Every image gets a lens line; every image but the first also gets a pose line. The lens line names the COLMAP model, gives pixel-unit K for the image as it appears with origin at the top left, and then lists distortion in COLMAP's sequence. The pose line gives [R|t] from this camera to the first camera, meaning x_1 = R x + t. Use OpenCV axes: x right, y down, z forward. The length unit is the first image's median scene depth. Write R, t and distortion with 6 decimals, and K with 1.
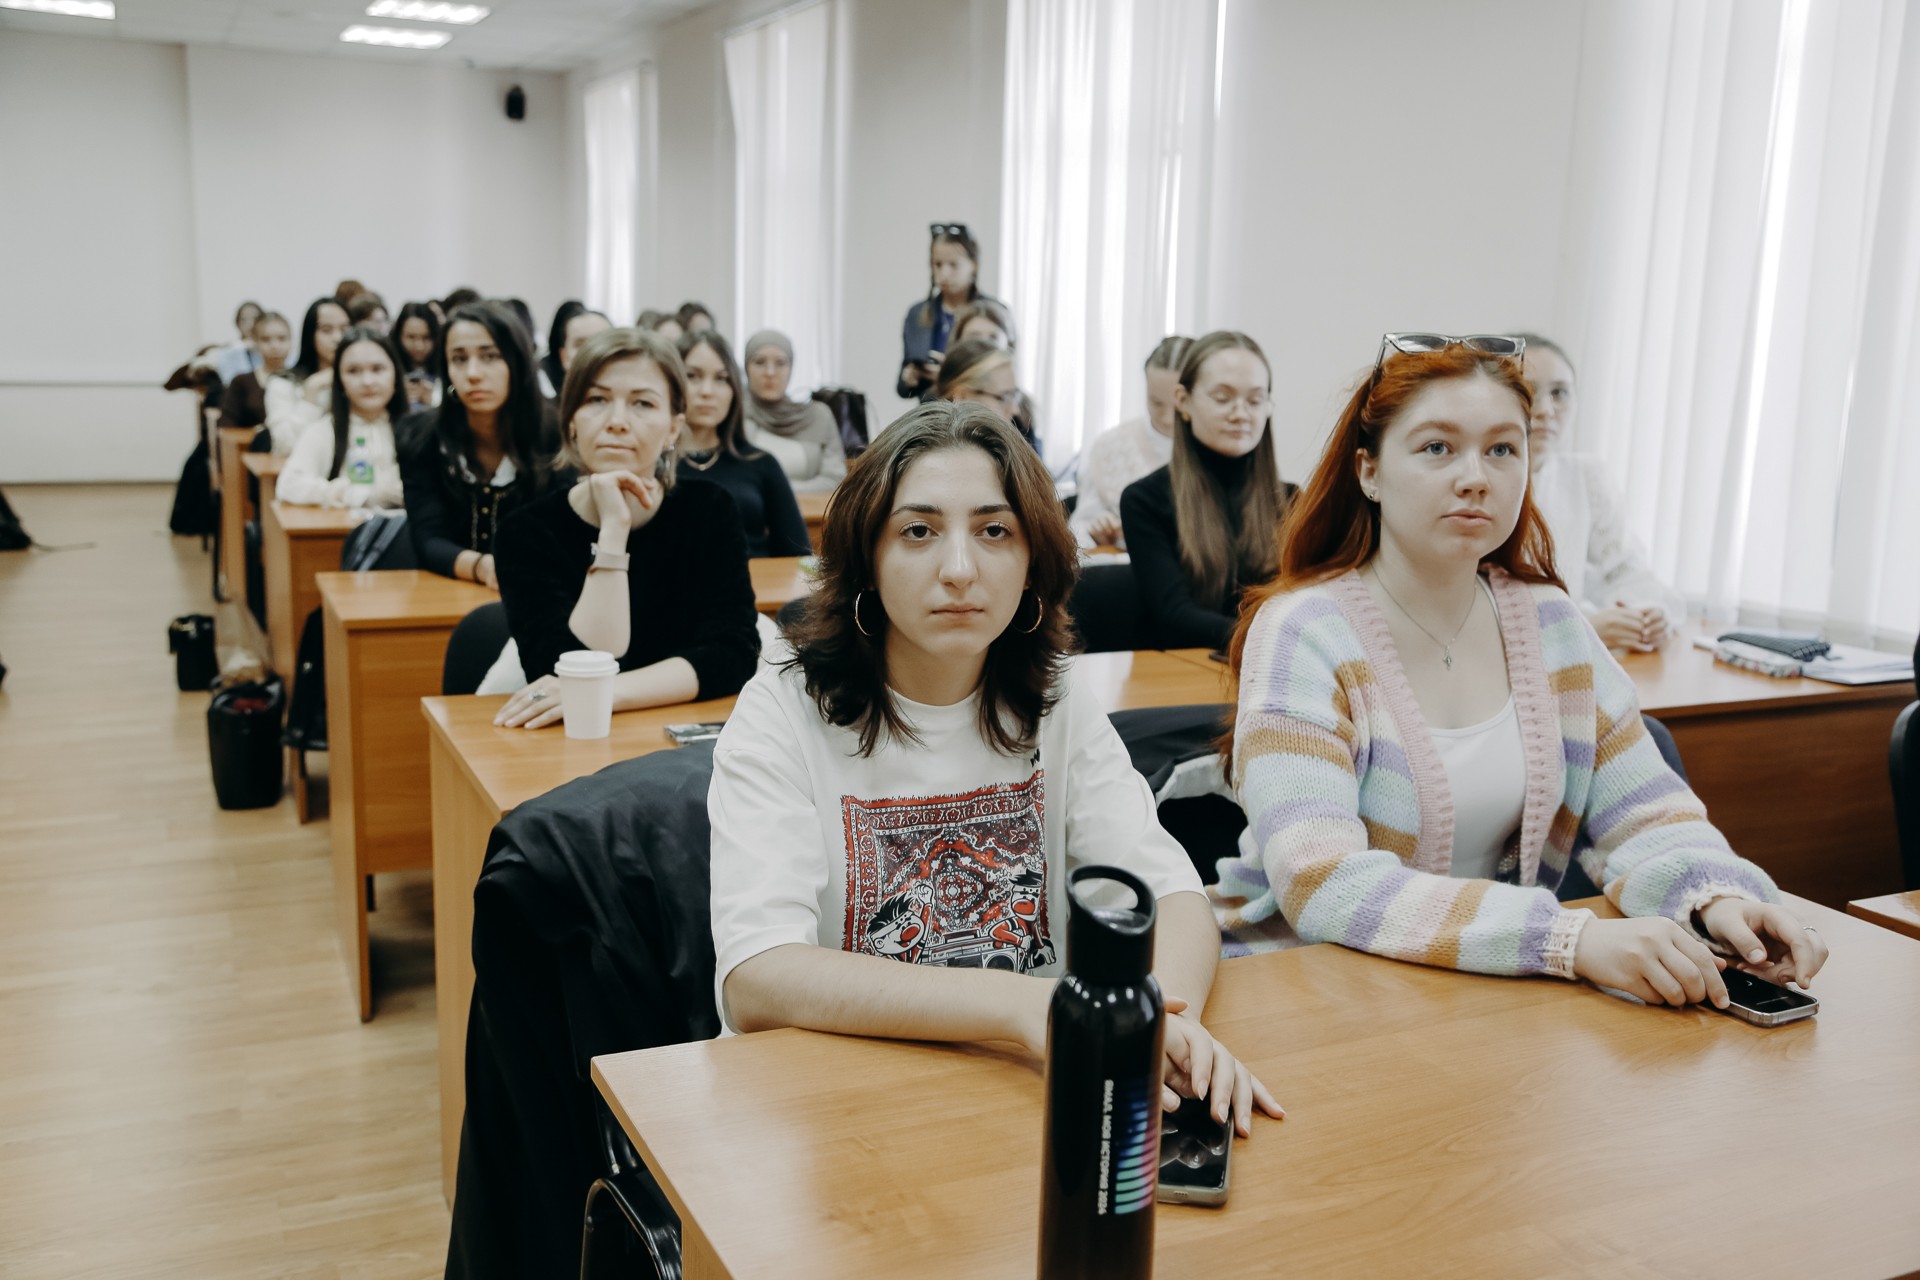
lens RADIAL K [[1881.1, 0, 960.0], [0, 1881.1, 640.0], [0, 0, 1]] dist [0.091255, 0.000722]
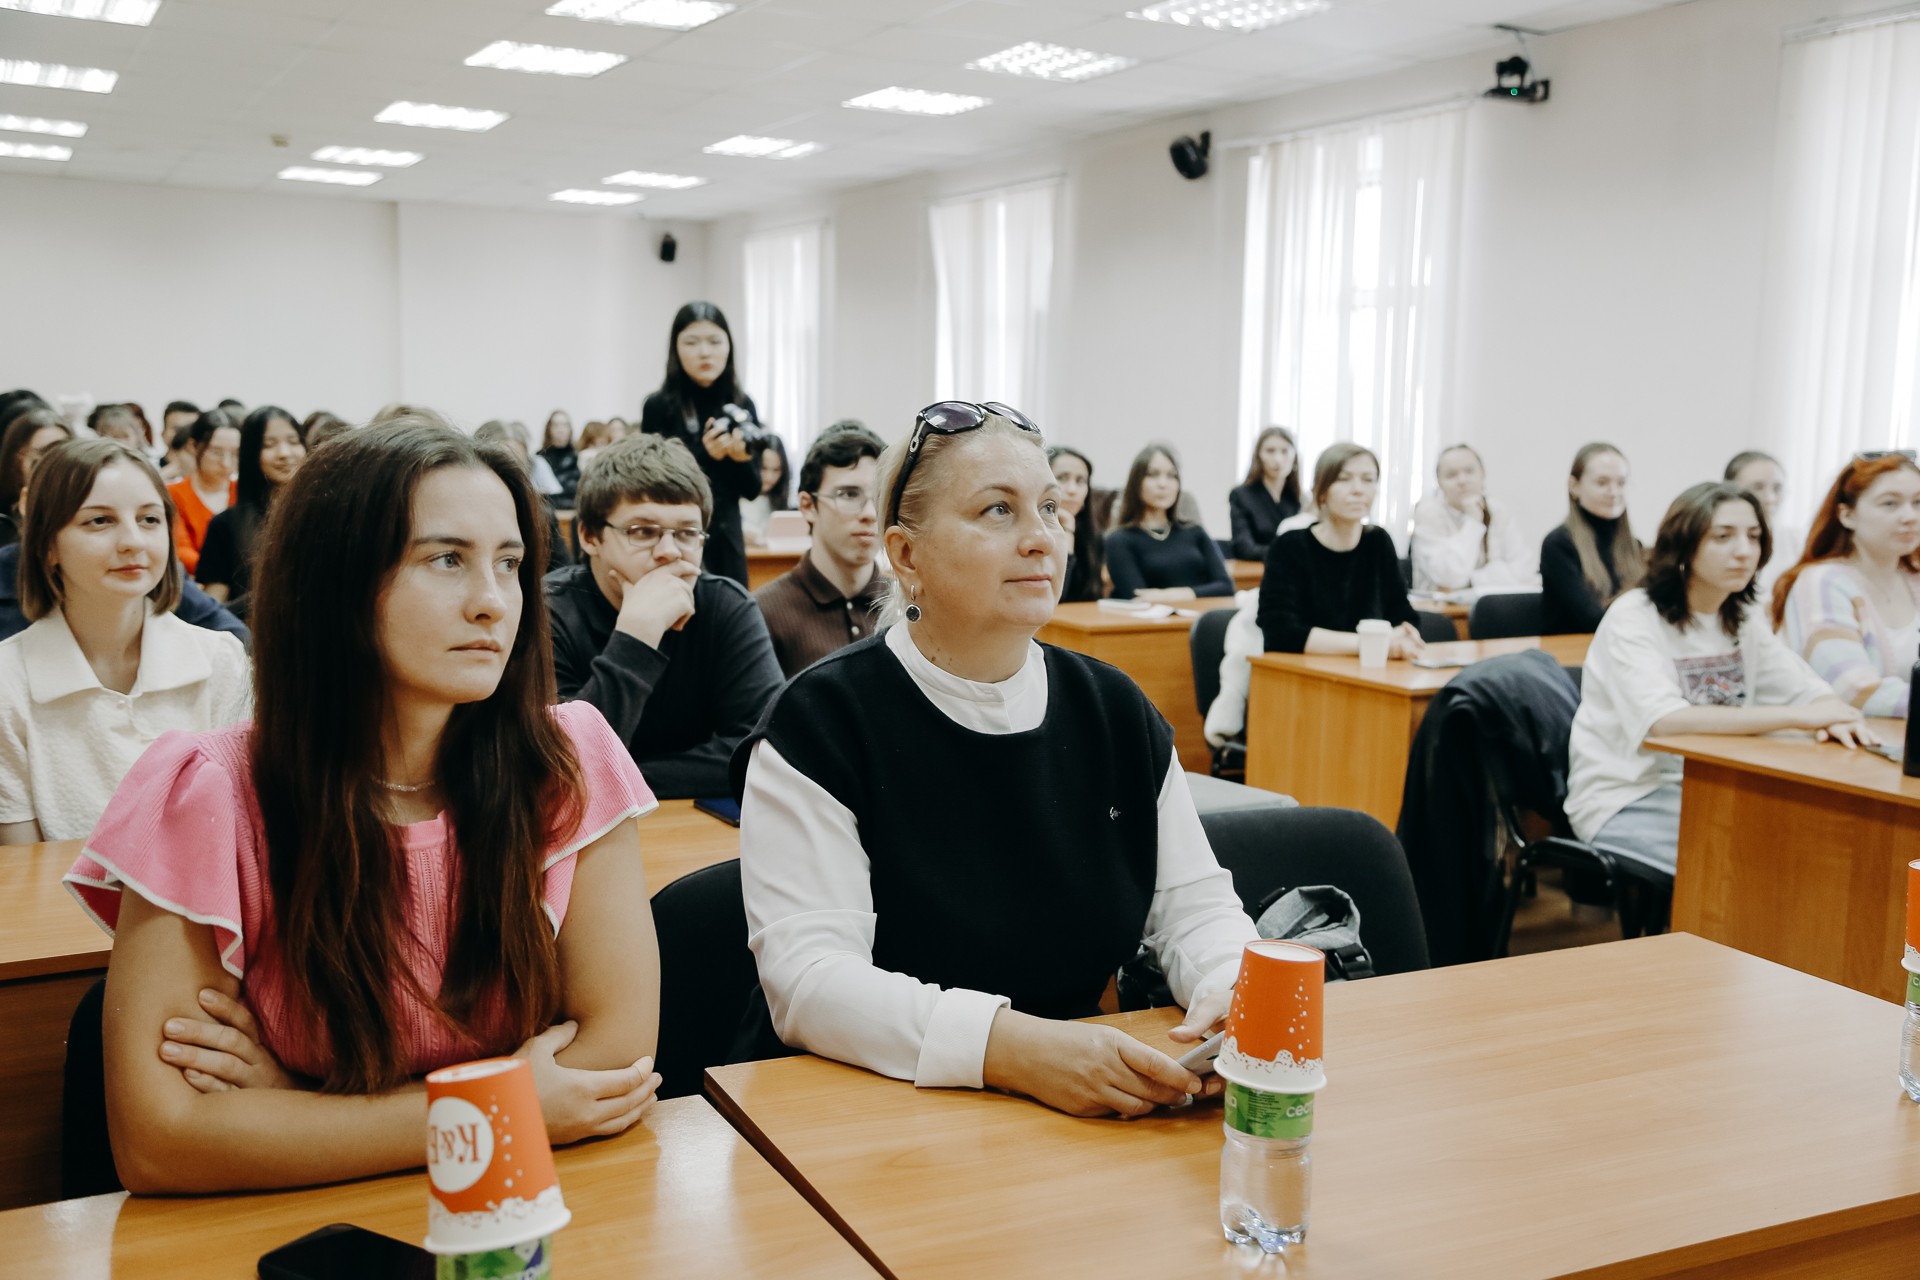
lens RADIAL K [[1881.1, 0, 960.0], [0, 1881.1, 640.0], [0, 0, 1]] dist [0.091255, 0.000722]
pose [[0.997240, -0.024212, 0.070185, -0.559265], [0.027420, 0.998605, -0.045122, 0.072755], [-0.068994, 0.046922, 0.996513, -0.651763]]
